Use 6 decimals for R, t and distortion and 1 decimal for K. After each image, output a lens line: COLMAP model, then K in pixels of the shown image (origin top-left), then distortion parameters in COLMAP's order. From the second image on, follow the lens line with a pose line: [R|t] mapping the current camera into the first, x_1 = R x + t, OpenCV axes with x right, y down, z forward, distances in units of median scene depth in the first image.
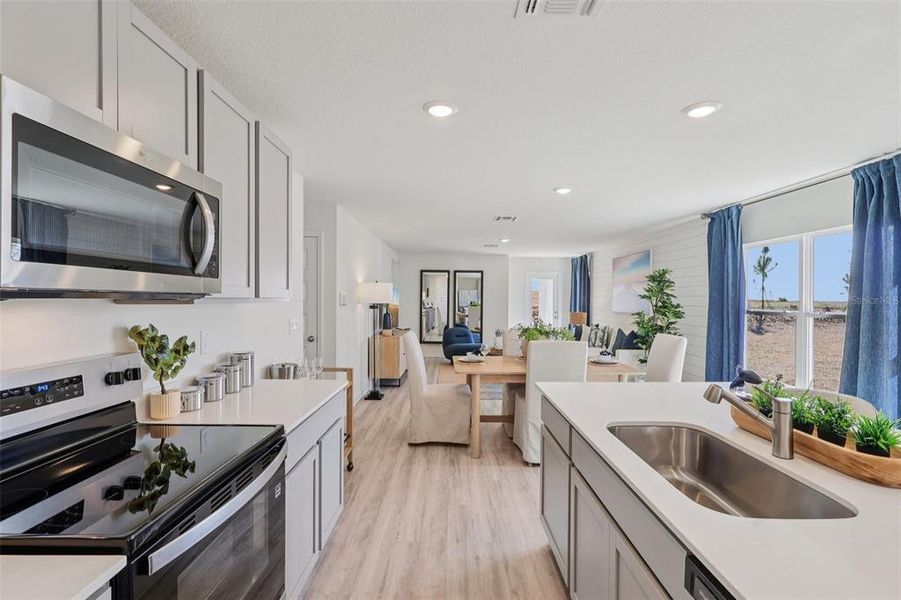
lens RADIAL K [[416.5, 0, 450.7], [0, 416.5, 300.4], [0, 0, 1]] dist [-0.005354, -0.000969]
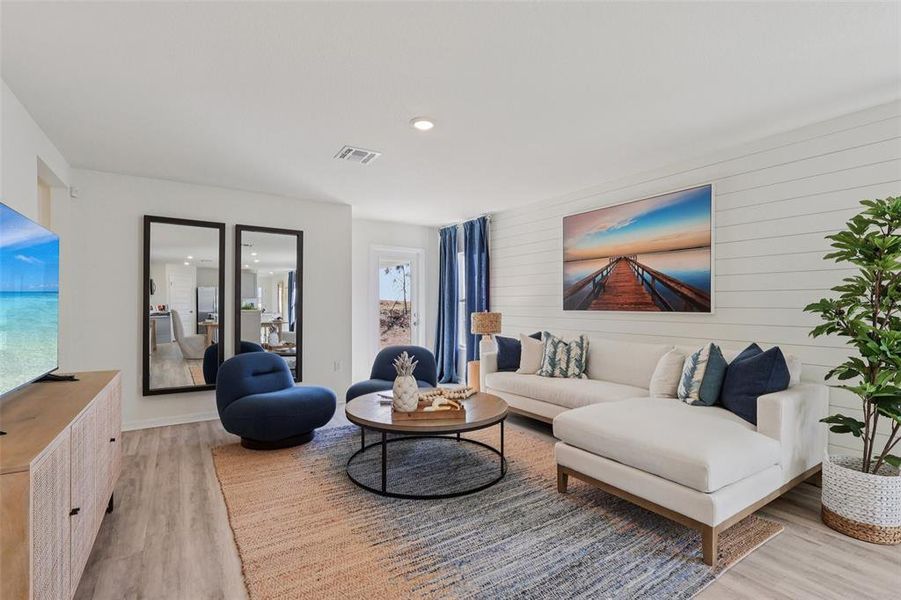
lens RADIAL K [[416.5, 0, 452.1], [0, 416.5, 305.3], [0, 0, 1]] dist [-0.005354, -0.000969]
pose [[0.835787, -0.003579, 0.549042, -0.075709], [0.006214, 0.999976, -0.002941, 0.030451], [-0.549019, 0.005869, 0.835789, 0.853686]]
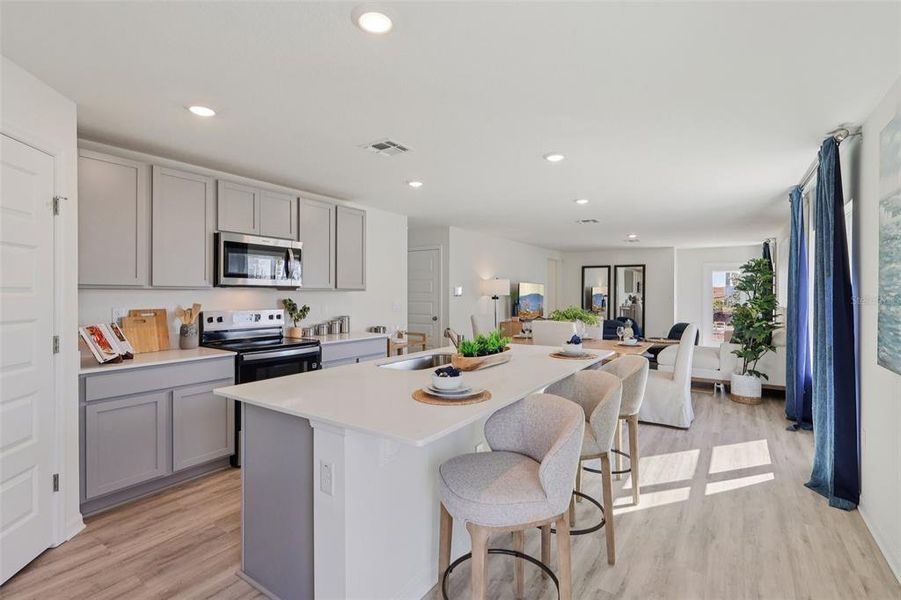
lens RADIAL K [[416.5, 0, 447.7], [0, 416.5, 296.7], [0, 0, 1]] dist [-0.005354, -0.000969]
pose [[0.826359, 0.000638, -0.563143, 0.428800], [-0.001786, 0.999997, -0.001487, 0.013683], [0.563141, 0.002234, 0.826358, -0.155814]]
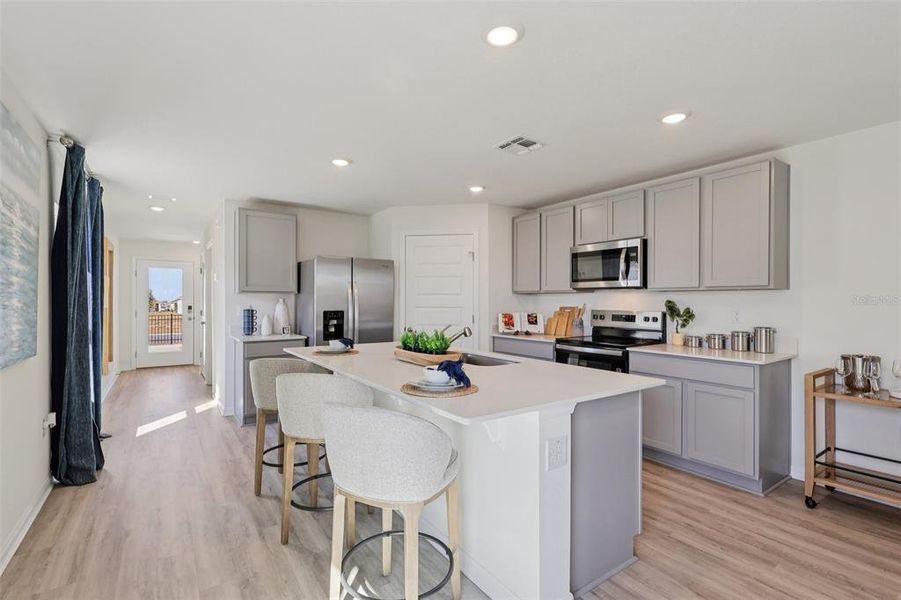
lens RADIAL K [[416.5, 0, 451.7], [0, 416.5, 297.6], [0, 0, 1]] dist [-0.005354, -0.000969]
pose [[-0.816380, -0.006144, -0.577483, 0.440684], [-0.005277, 0.999981, -0.003179, 0.016665], [0.577491, 0.000452, -0.816397, 0.616889]]
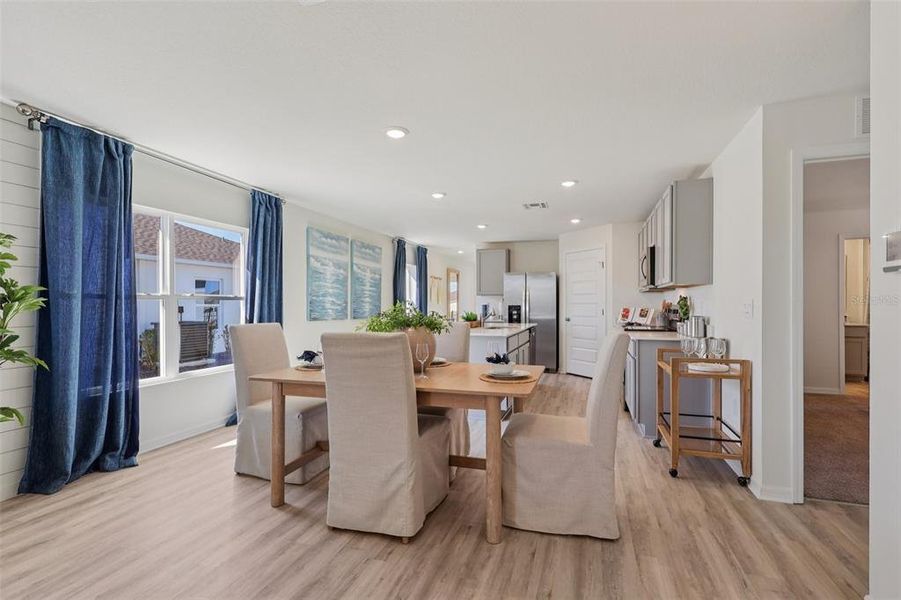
lens RADIAL K [[416.5, 0, 449.5], [0, 416.5, 300.6], [0, 0, 1]] dist [-0.005354, -0.000969]
pose [[-0.950444, -0.000220, 0.310897, -0.038352], [-0.001374, 0.999993, -0.003490, 0.029862], [-0.310894, -0.003745, -0.950437, 1.150012]]
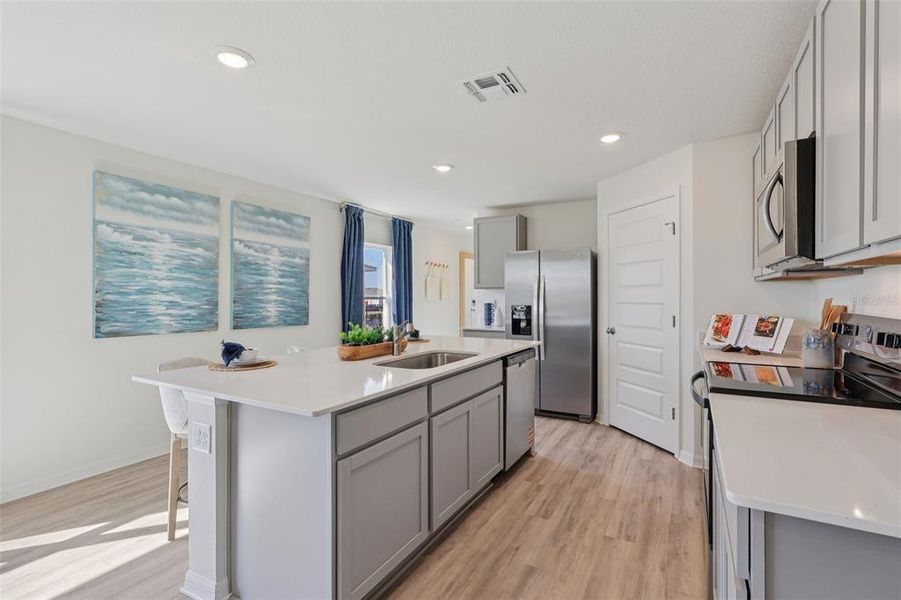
lens RADIAL K [[416.5, 0, 449.8], [0, 416.5, 297.4], [0, 0, 1]] dist [-0.005354, -0.000969]
pose [[-0.872938, -0.000524, 0.487831, -0.092234], [0.002638, 0.999980, 0.005794, 0.019954], [-0.487824, 0.006345, -0.872919, 0.605520]]
